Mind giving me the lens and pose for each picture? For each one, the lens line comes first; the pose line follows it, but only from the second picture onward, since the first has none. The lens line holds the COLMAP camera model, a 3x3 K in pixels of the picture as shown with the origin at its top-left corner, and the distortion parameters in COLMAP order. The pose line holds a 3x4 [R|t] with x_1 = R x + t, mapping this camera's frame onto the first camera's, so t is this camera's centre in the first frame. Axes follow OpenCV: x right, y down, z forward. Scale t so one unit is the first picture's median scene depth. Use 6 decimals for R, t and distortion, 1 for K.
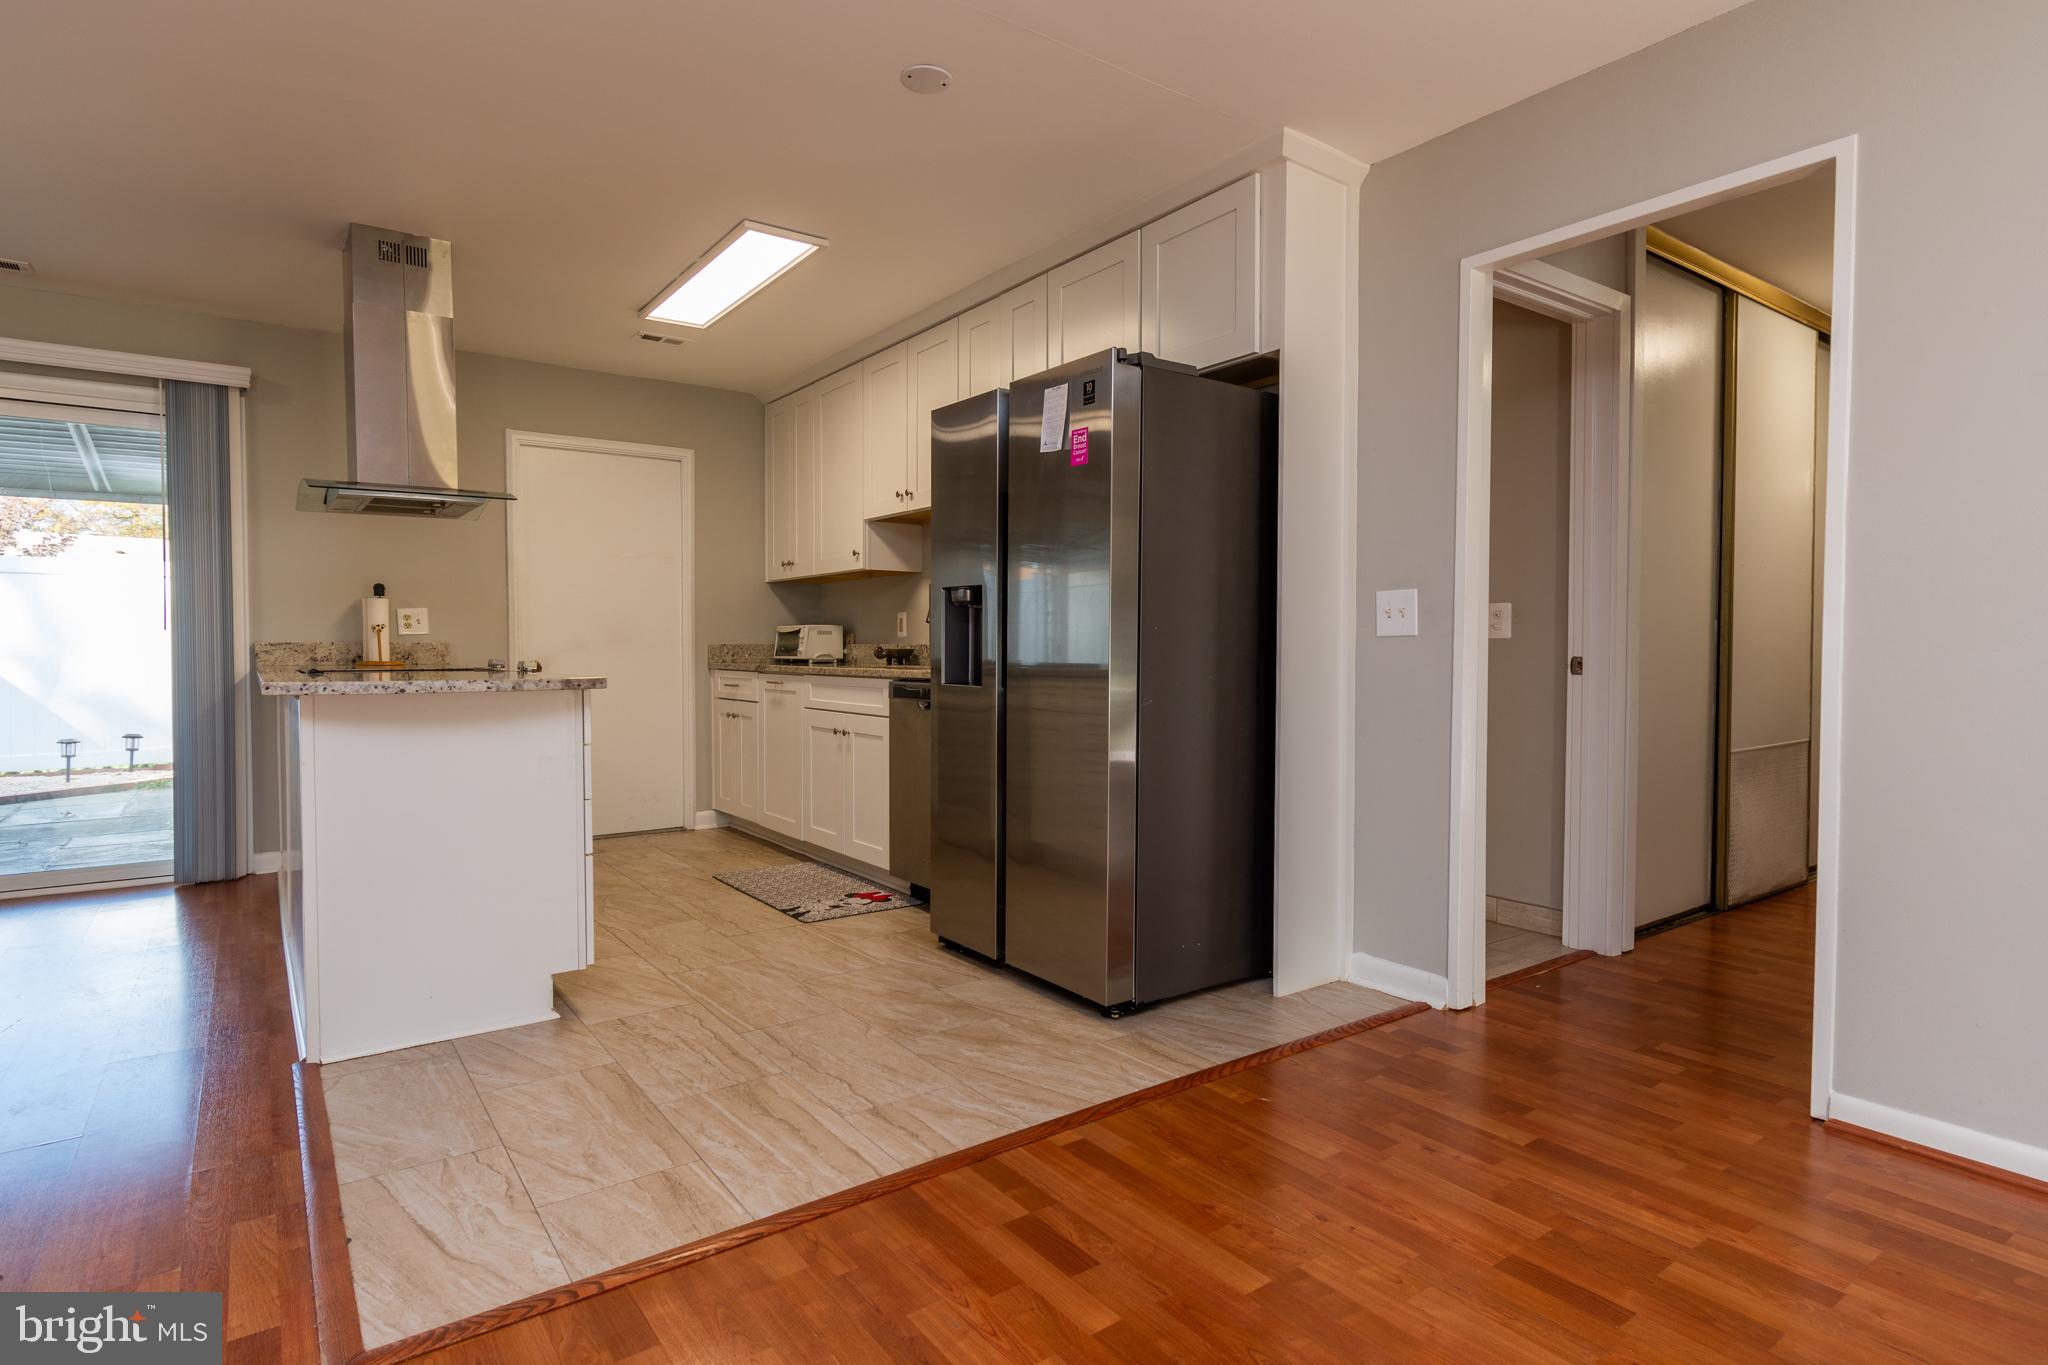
lens RADIAL K [[1046.2, 0, 1024.0], [0, 1046.2, 682.5], [0, 0, 1]] dist [0.003462, 0.000041]
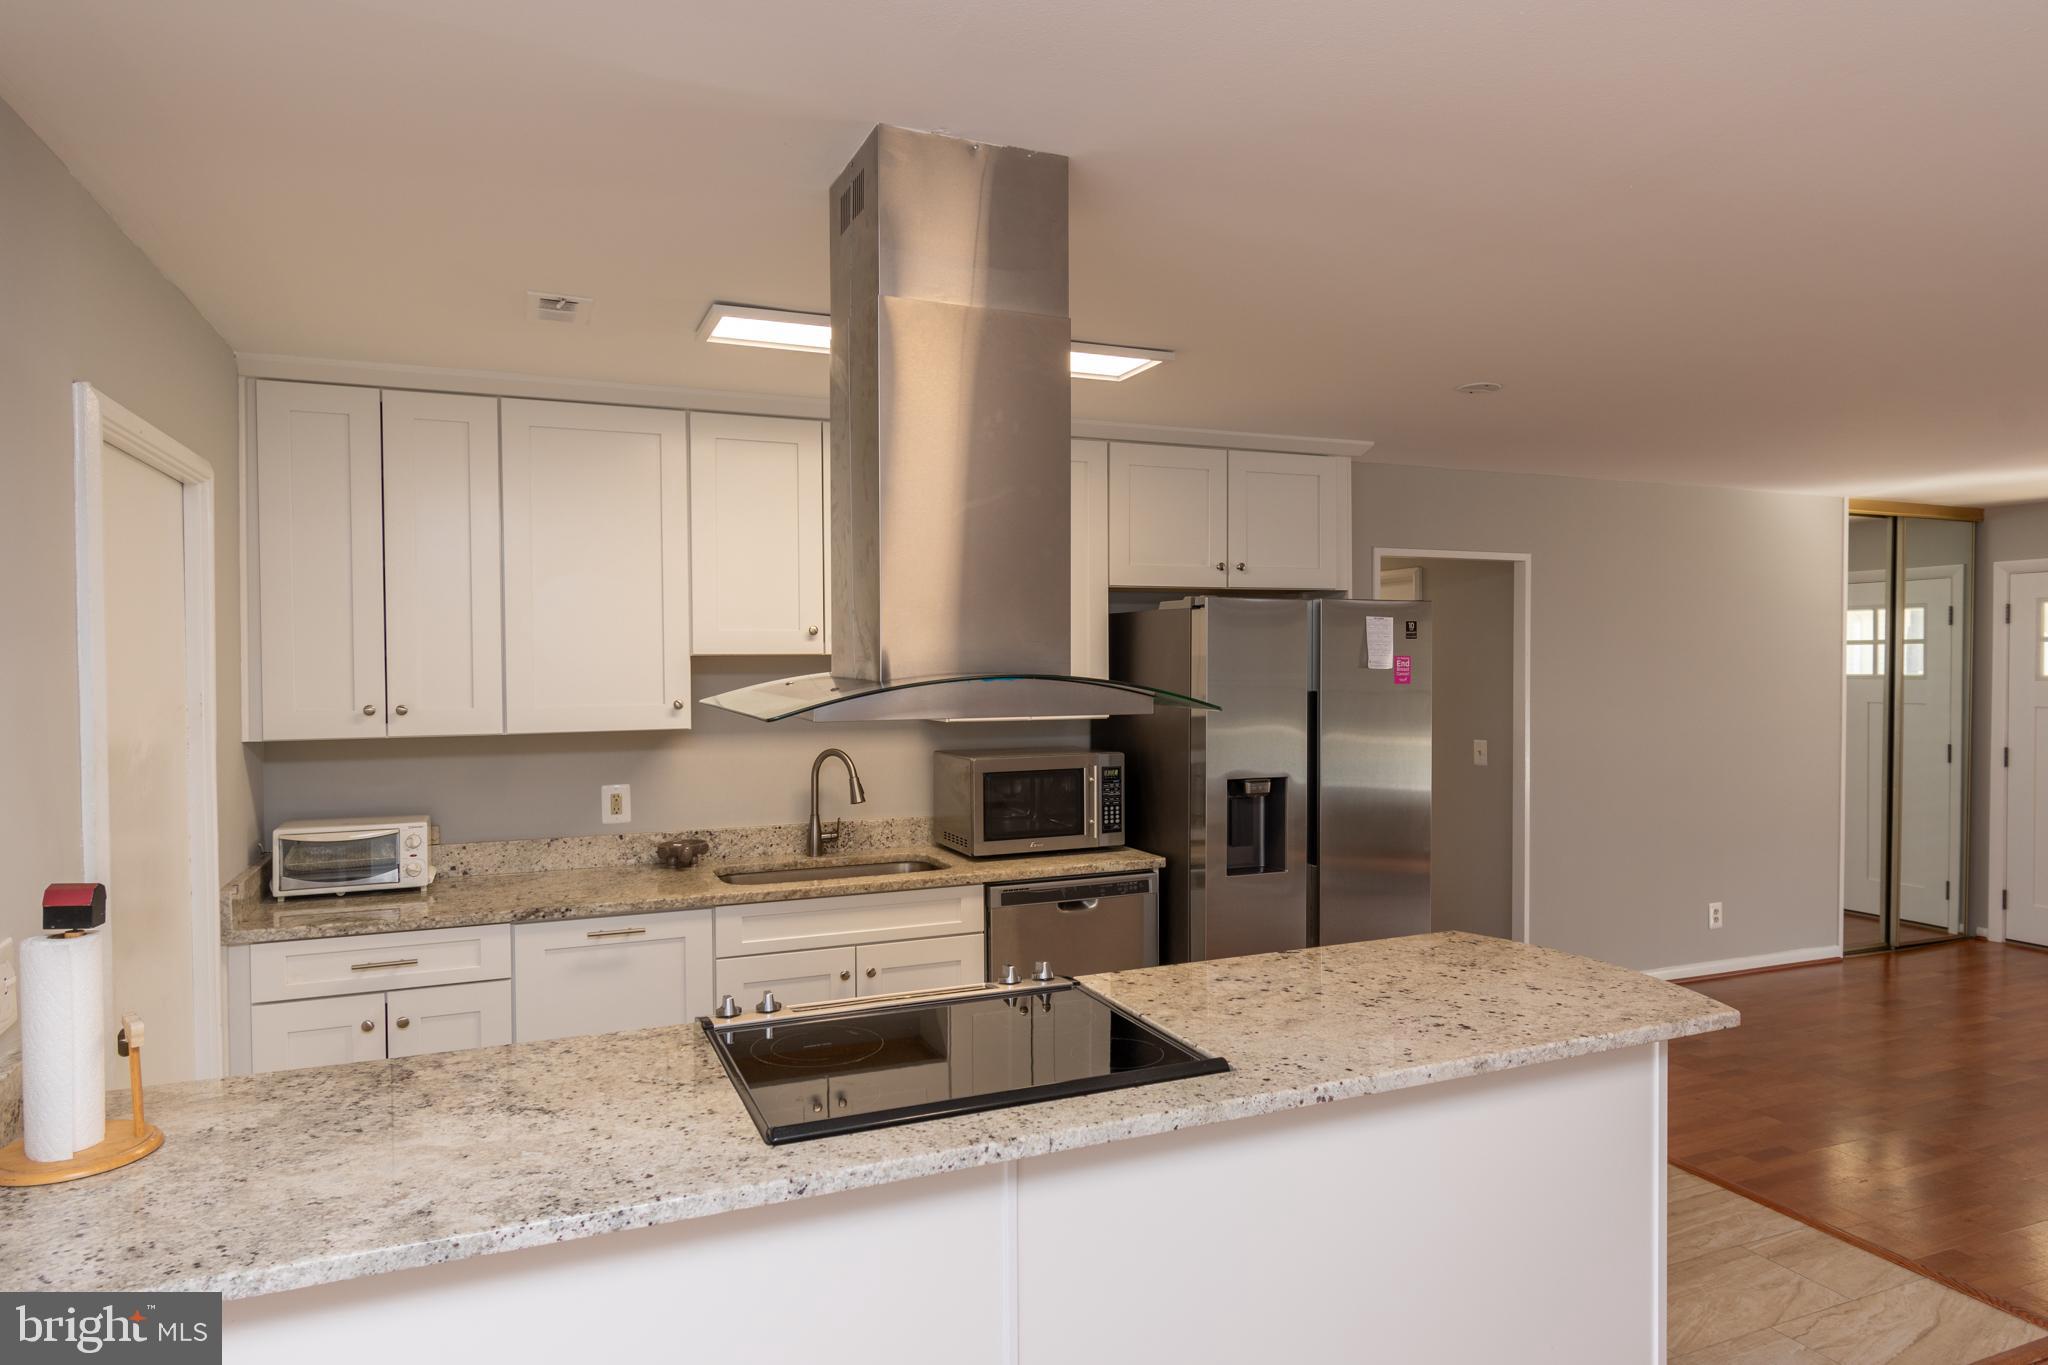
lens RADIAL K [[1222.8, 0, 1024.0], [0, 1222.8, 682.5], [0, 0, 1]] dist [0.001972, 0.002563]
pose [[0.224822, -0.019713, 0.974200, -0.801461], [0.039370, 0.999163, 0.011133, -0.129962], [-0.973604, 0.035851, 0.225410, 0.591883]]
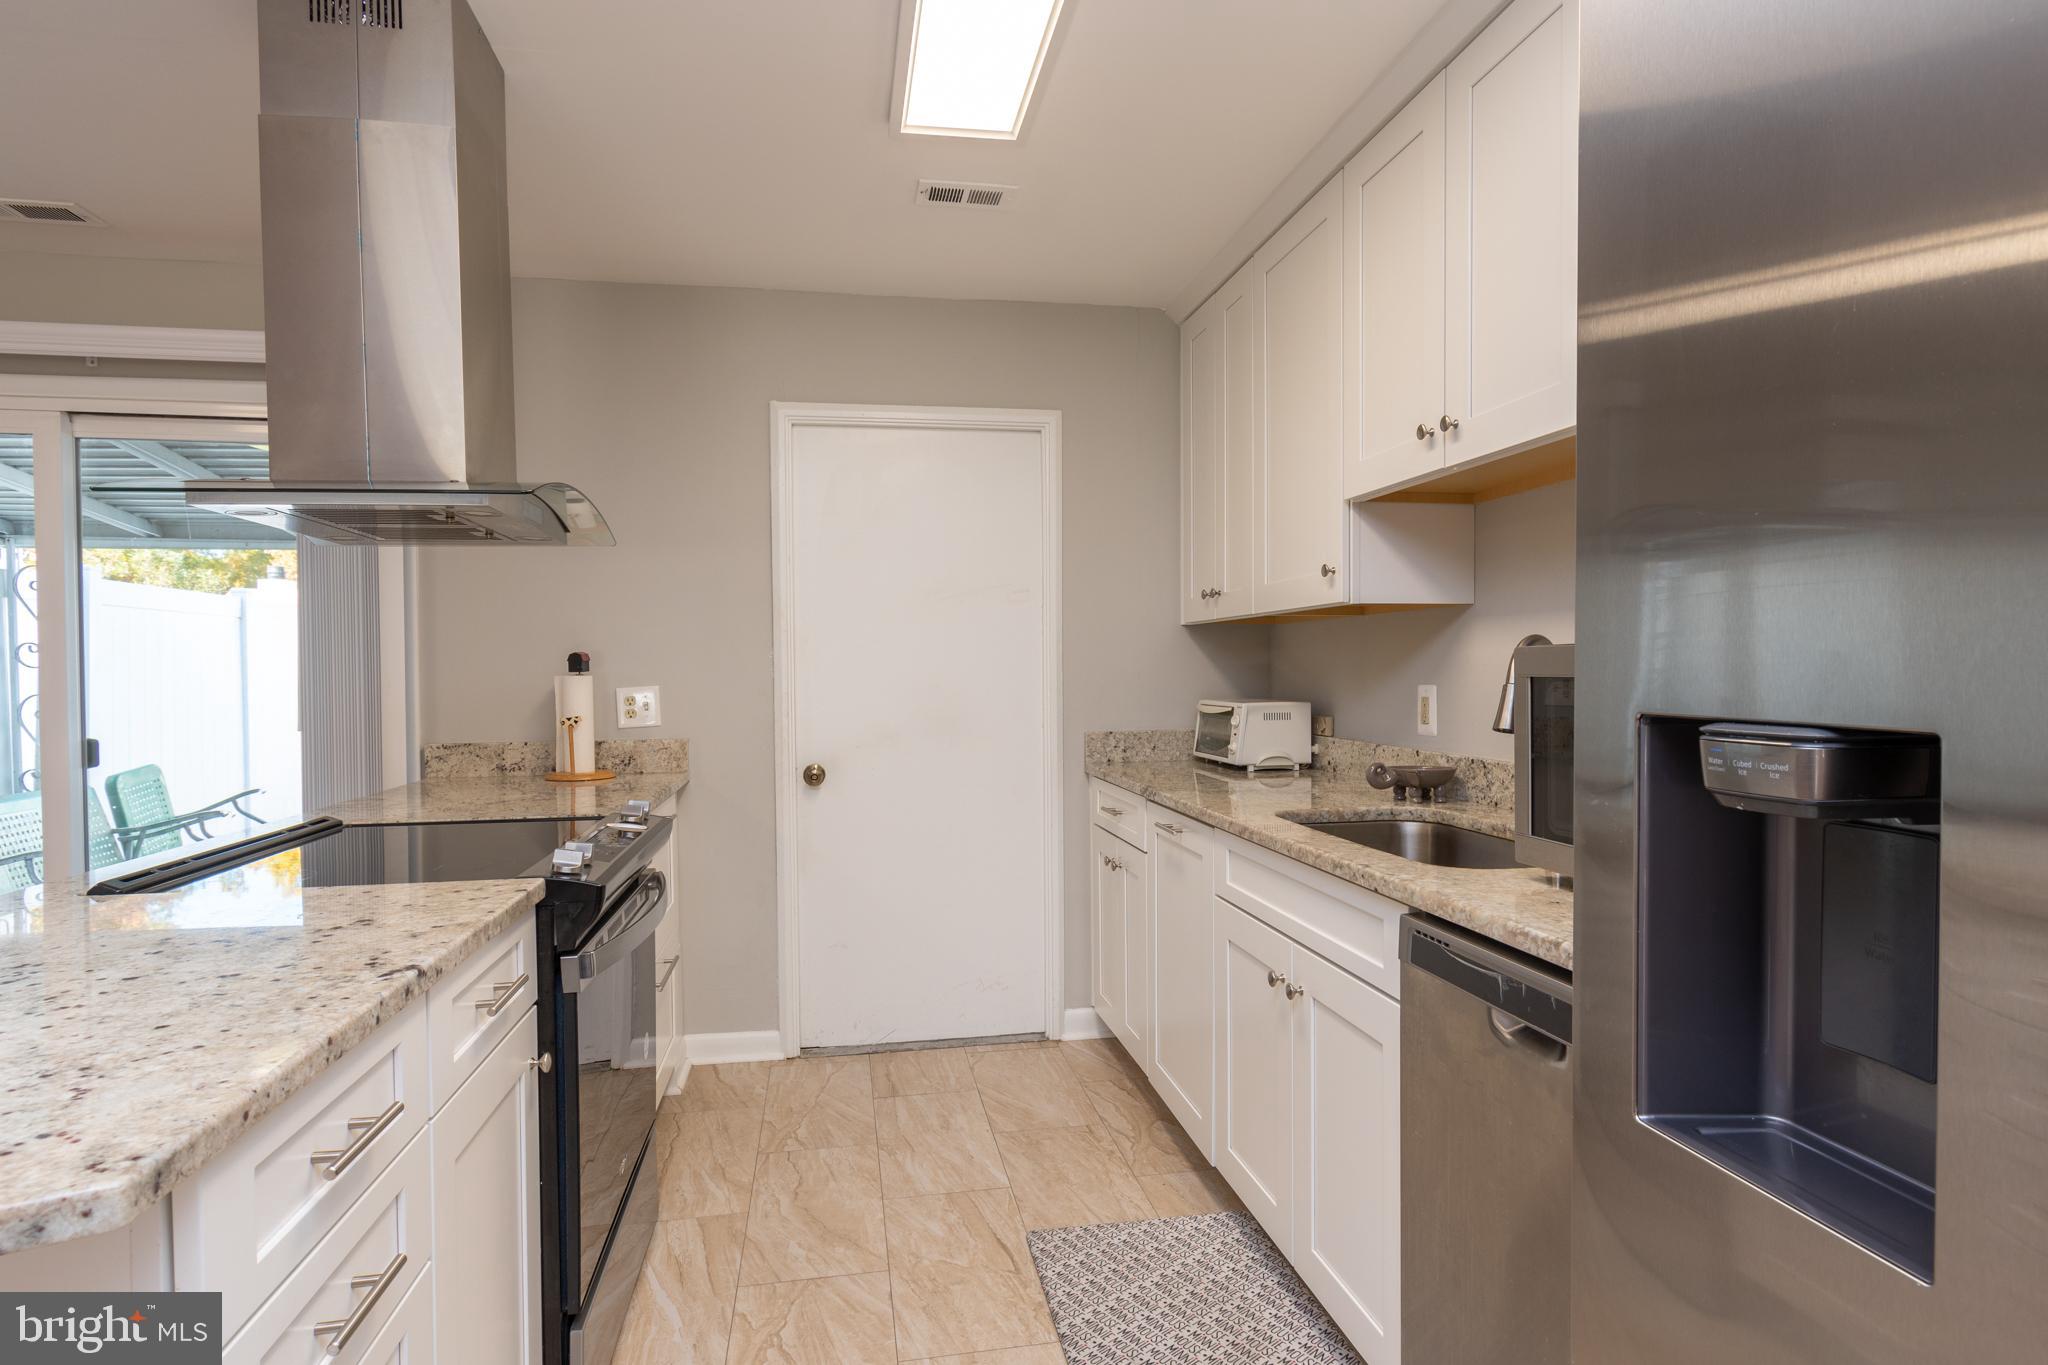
lens RADIAL K [[1093.6, 0, 1034.8], [0, 1093.6, 688.2], [0, 0, 1]] dist [0.003443, 0.000703]
pose [[0.900589, -0.000559, -0.434672, -0.059895], [-0.005460, 0.999906, -0.012599, -0.058995], [0.434638, 0.013720, 0.900501, 0.462504]]
